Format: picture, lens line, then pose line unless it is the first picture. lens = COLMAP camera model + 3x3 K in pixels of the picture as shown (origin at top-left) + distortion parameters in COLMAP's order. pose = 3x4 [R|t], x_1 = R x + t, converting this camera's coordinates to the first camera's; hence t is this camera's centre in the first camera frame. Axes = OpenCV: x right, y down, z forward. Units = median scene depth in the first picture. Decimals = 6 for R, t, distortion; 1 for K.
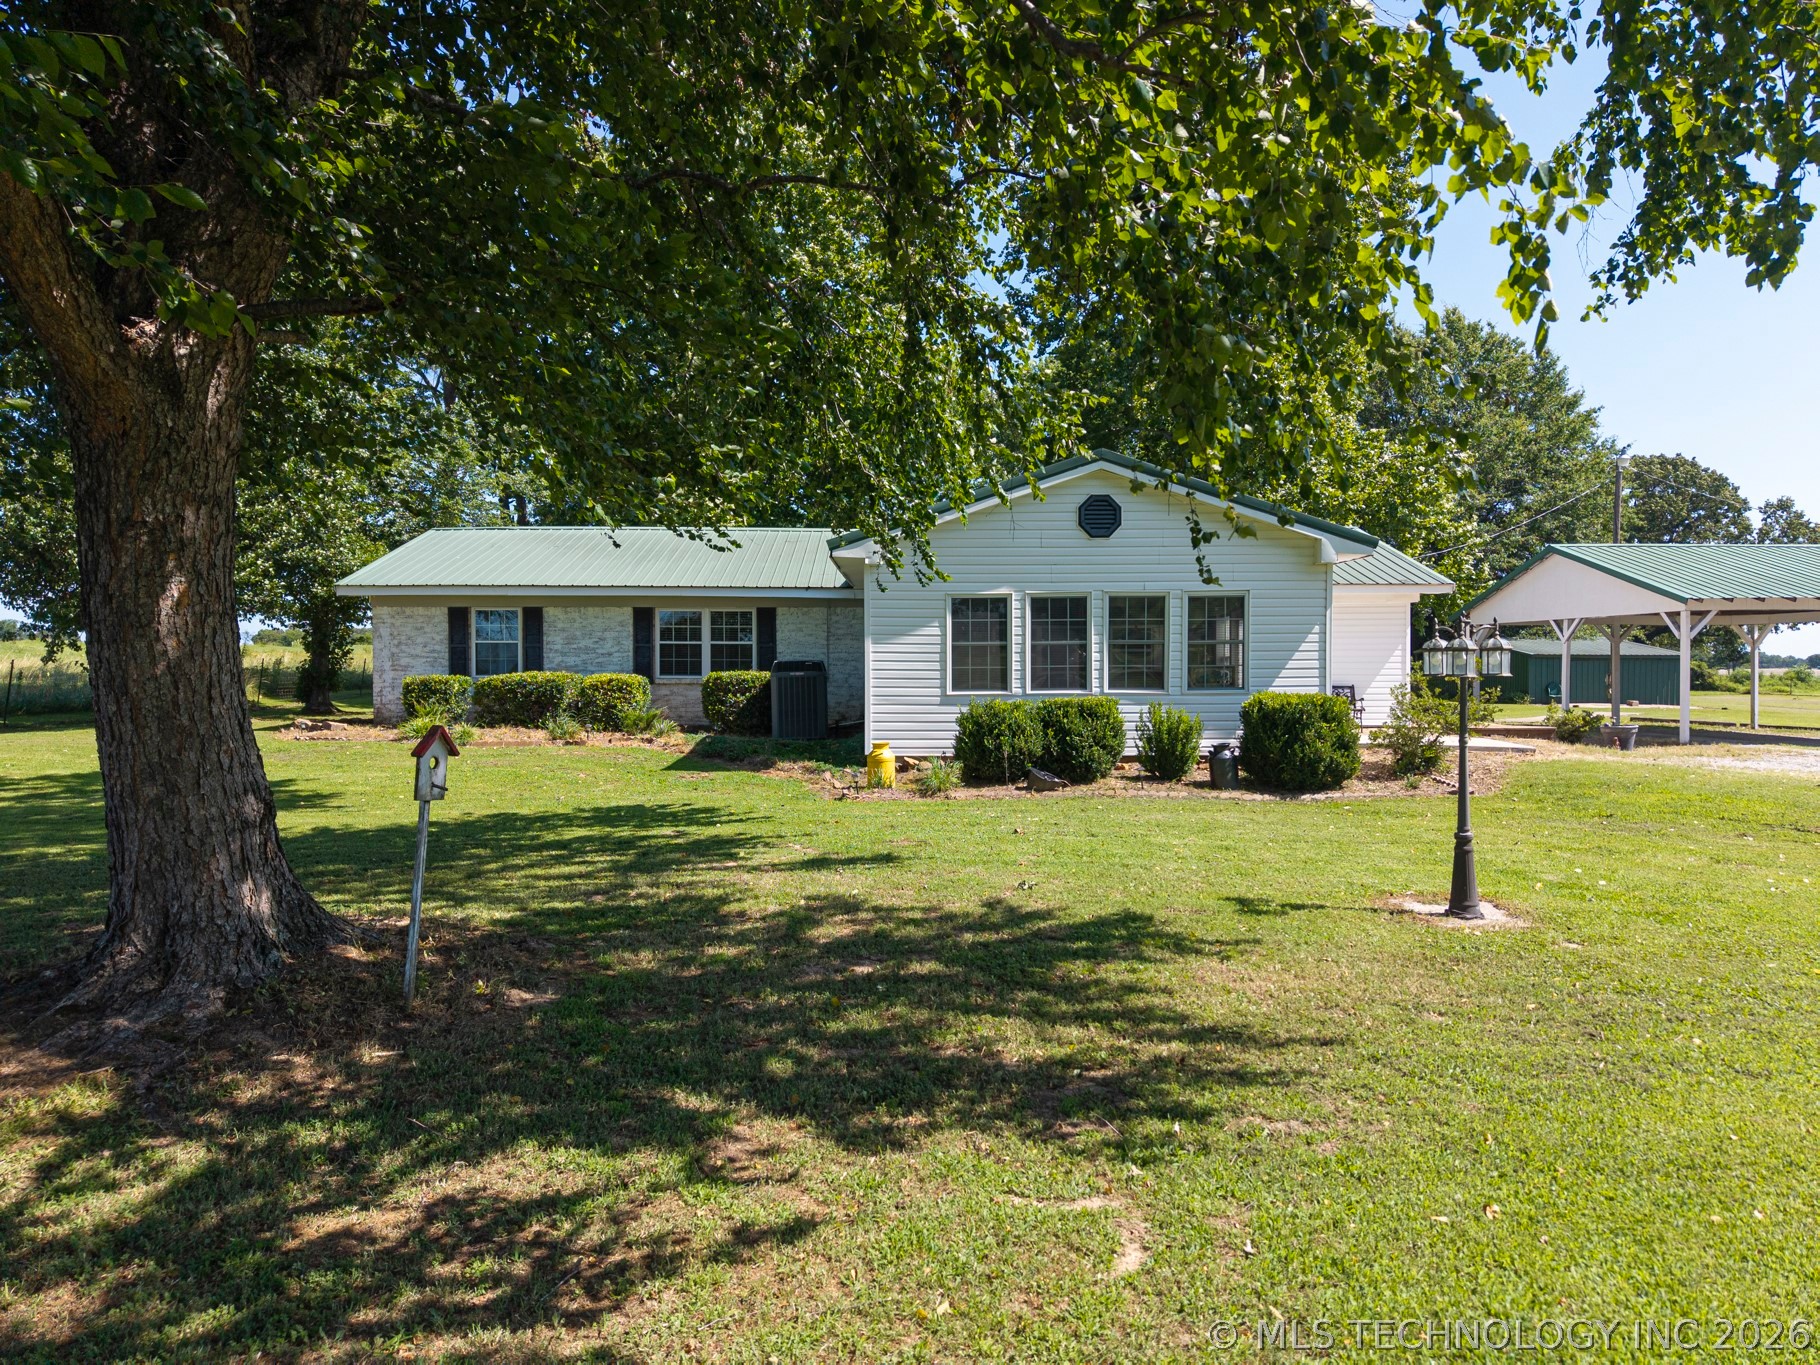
lens RADIAL K [[1248.0, 0, 918.4], [0, 1248.0, 678.7], [0, 0, 1]] dist [0.003030, -0.001828]
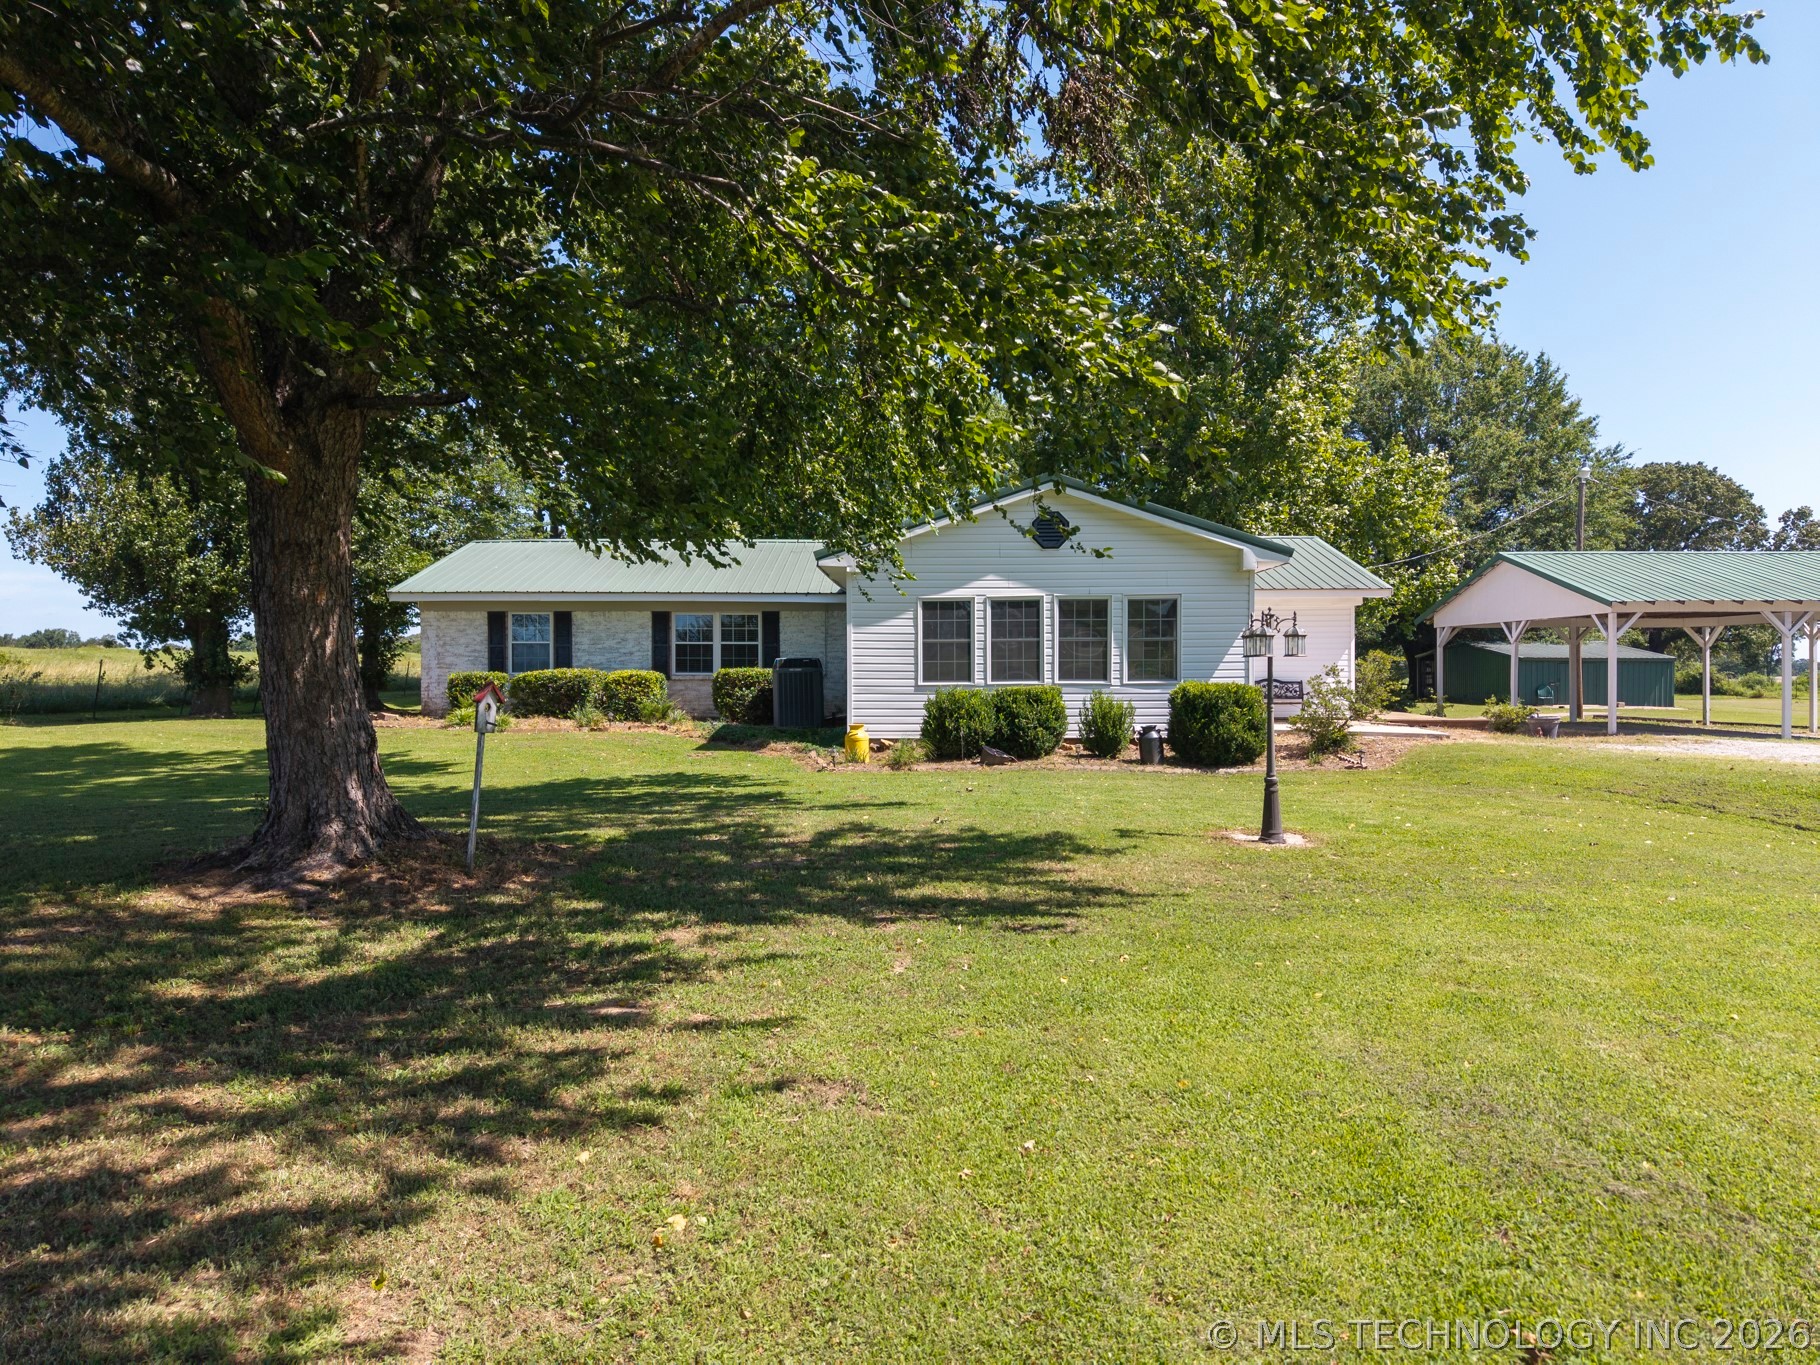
lens RADIAL K [[1248.0, 0, 918.4], [0, 1248.0, 678.7], [0, 0, 1]] dist [0.003030, -0.001828]
pose [[0.999698, -0.000608, -0.024573, 0.043120], [0.000443, 0.999977, -0.006708, 0.012294], [0.024576, 0.006695, 0.999676, -0.127909]]
